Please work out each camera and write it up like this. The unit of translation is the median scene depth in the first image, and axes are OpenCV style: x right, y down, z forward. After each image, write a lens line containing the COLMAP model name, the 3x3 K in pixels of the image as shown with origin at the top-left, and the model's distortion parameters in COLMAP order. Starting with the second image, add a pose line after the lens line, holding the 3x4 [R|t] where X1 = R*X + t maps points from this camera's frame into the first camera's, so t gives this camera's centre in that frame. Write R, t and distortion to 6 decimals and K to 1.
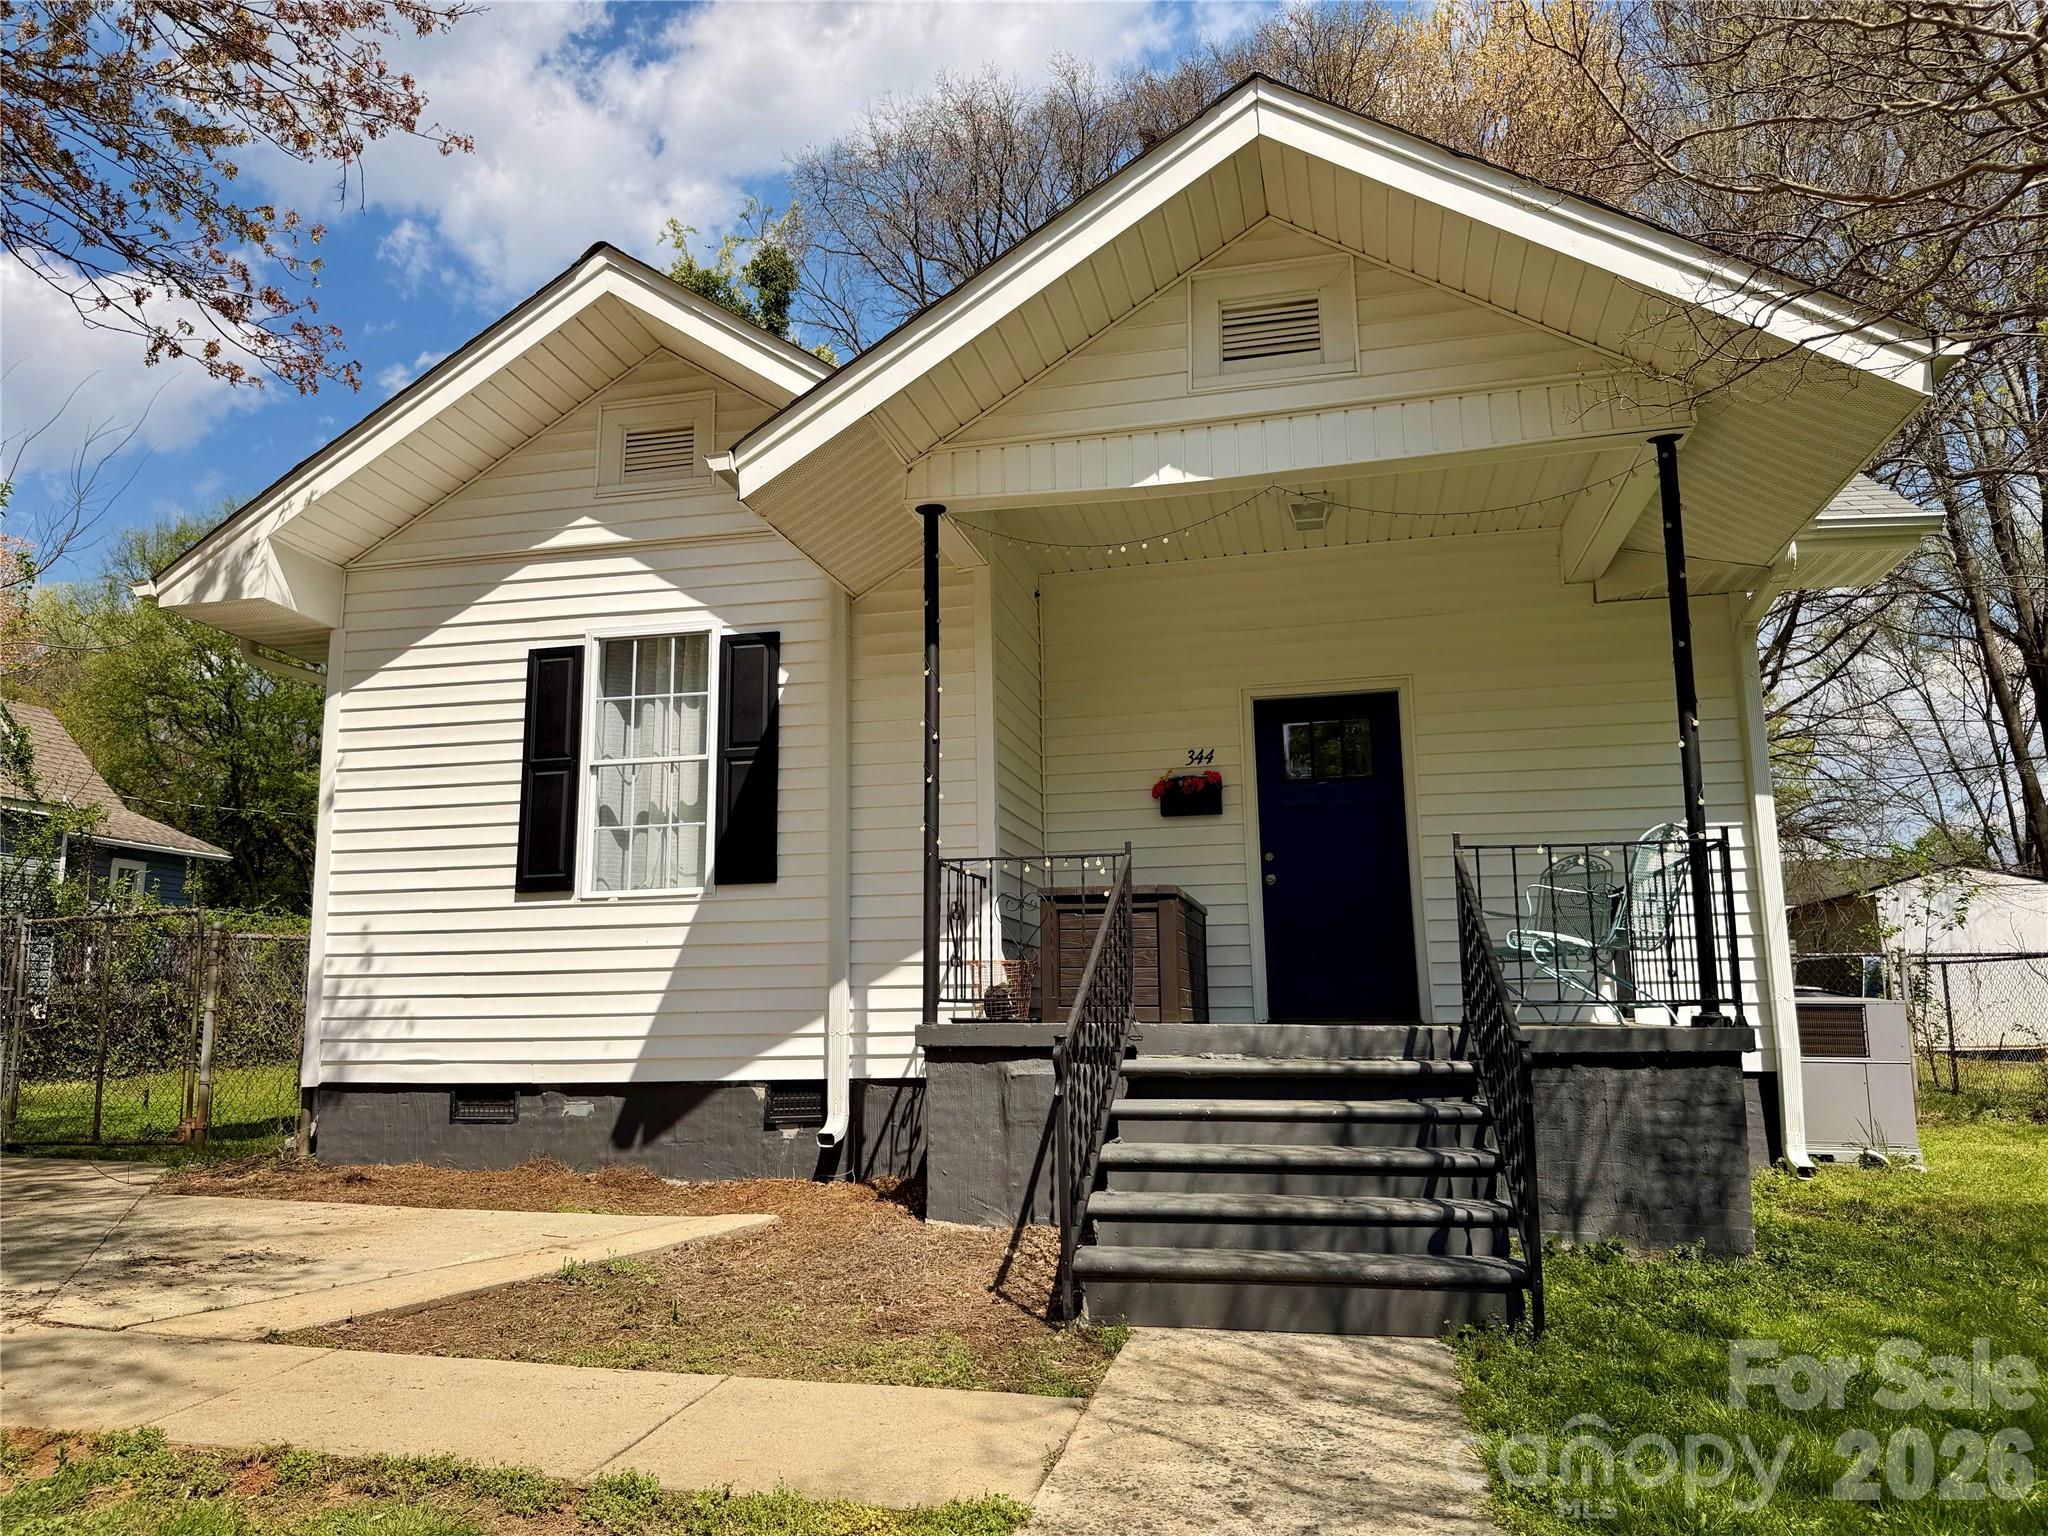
lens RADIAL K [[1452.0, 0, 1016.6], [0, 1452.0, 768.6], [0, 0, 1]] dist [0.005105, -0.024730]
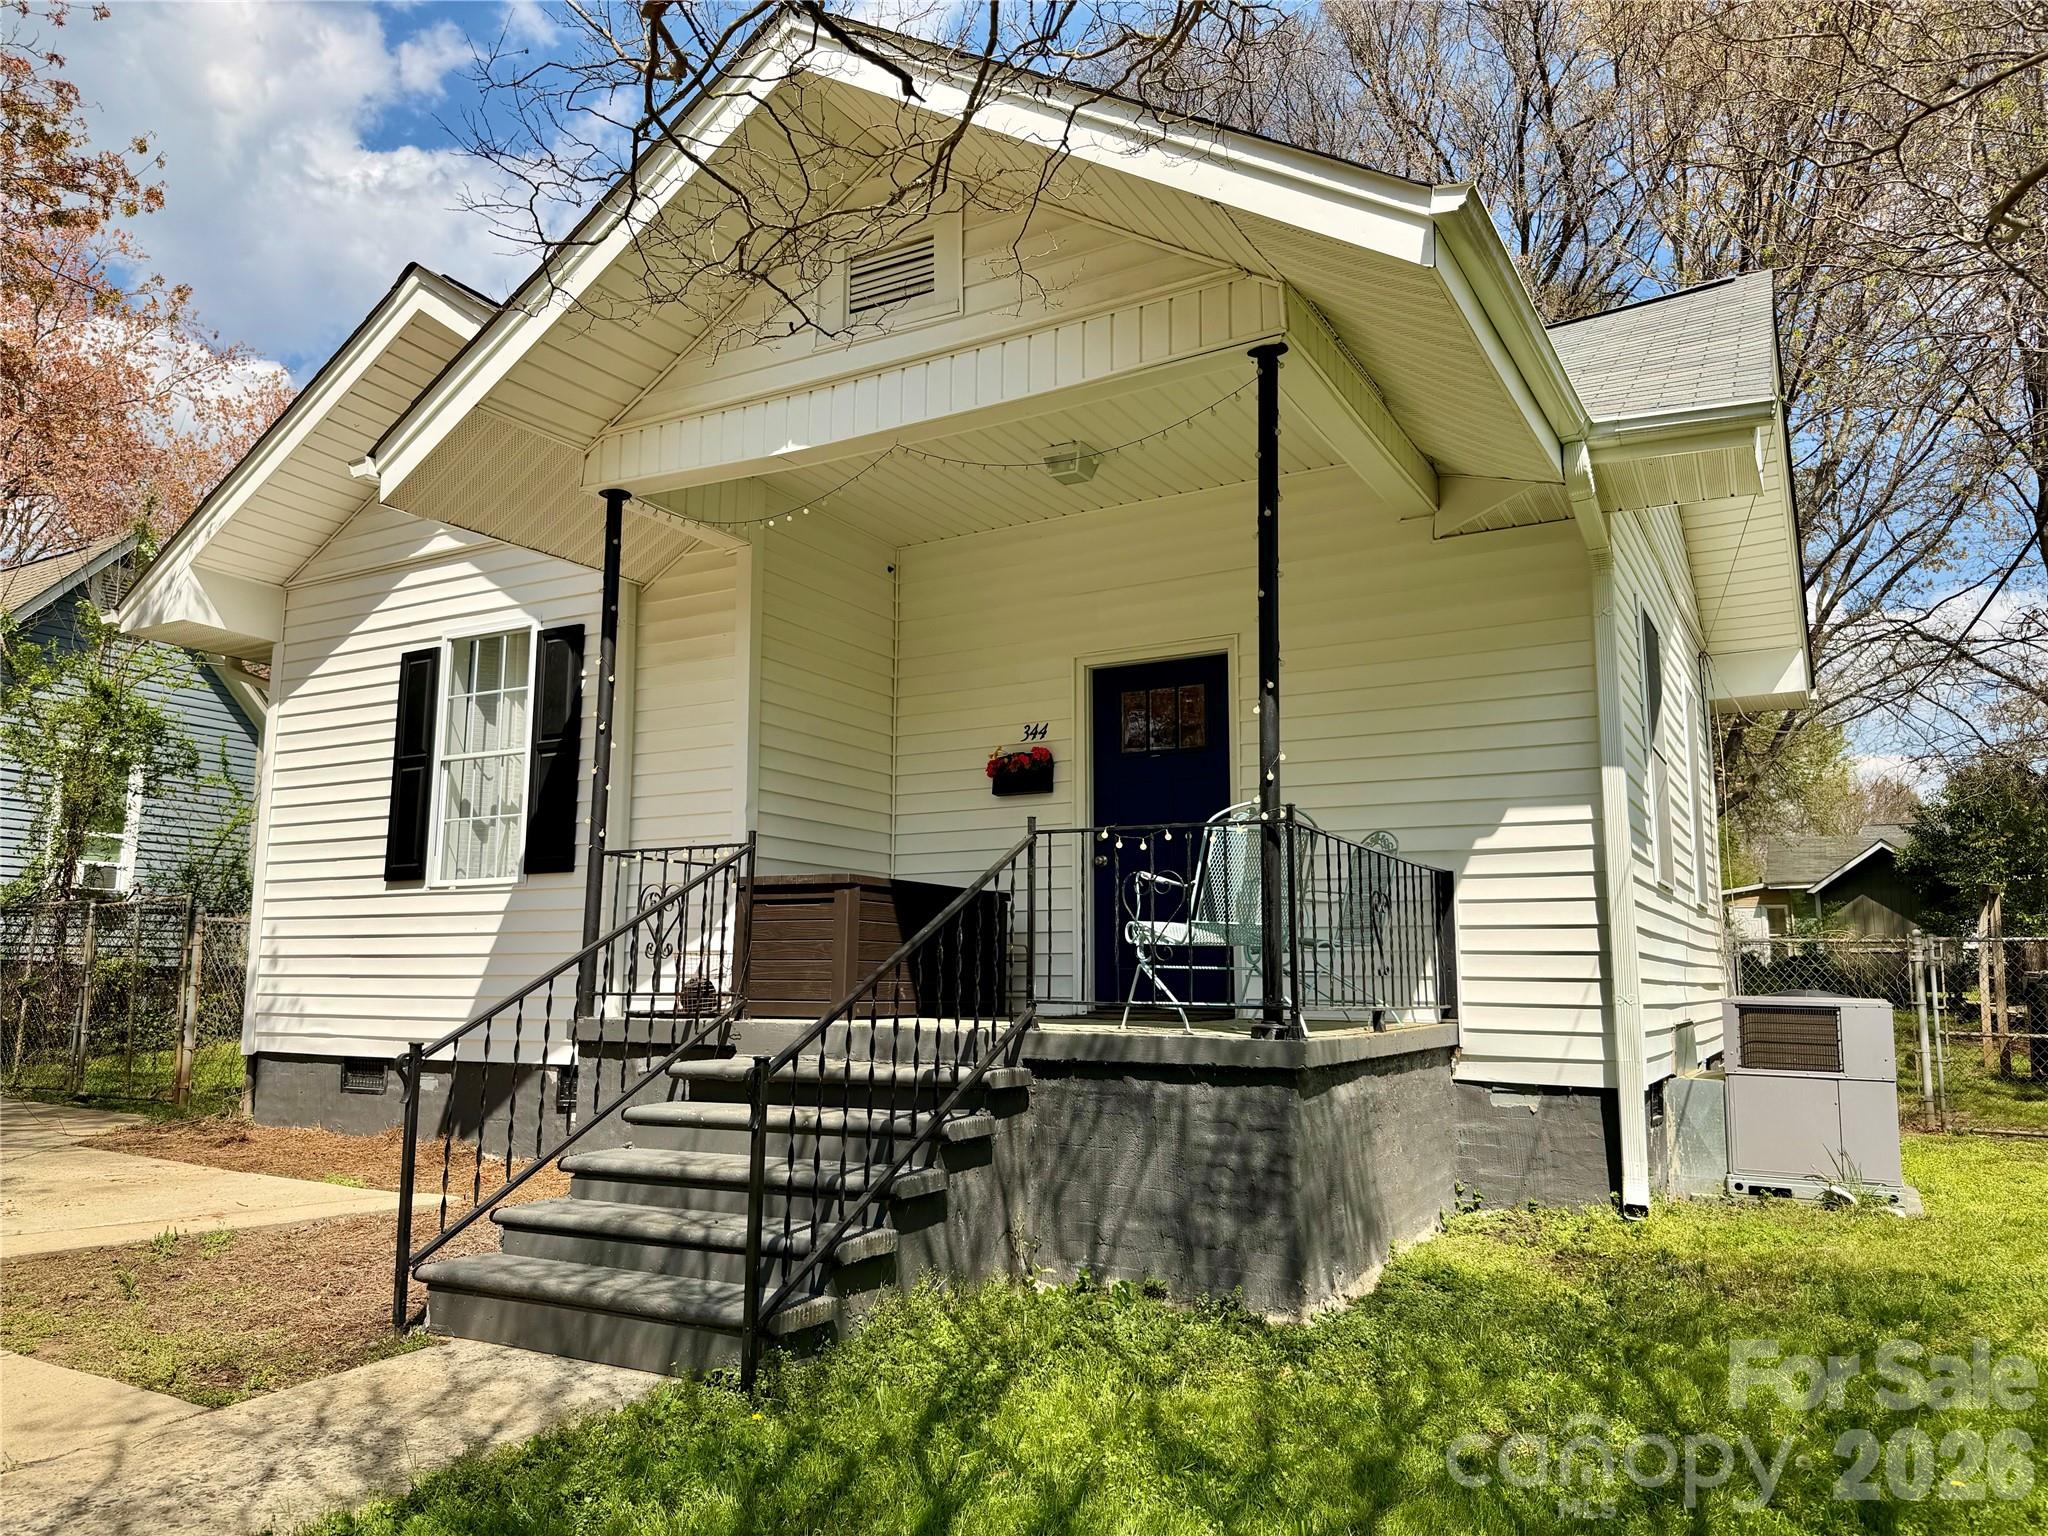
lens RADIAL K [[1452.0, 0, 1028.5], [0, 1452.0, 766.2], [0, 0, 1]] dist [0.005105, -0.024730]
pose [[0.961283, -0.027332, -0.274203, 0.407855], [0.032091, 0.999402, 0.012884, 0.001853], [0.273687, -0.021184, 0.961585, 0.102050]]
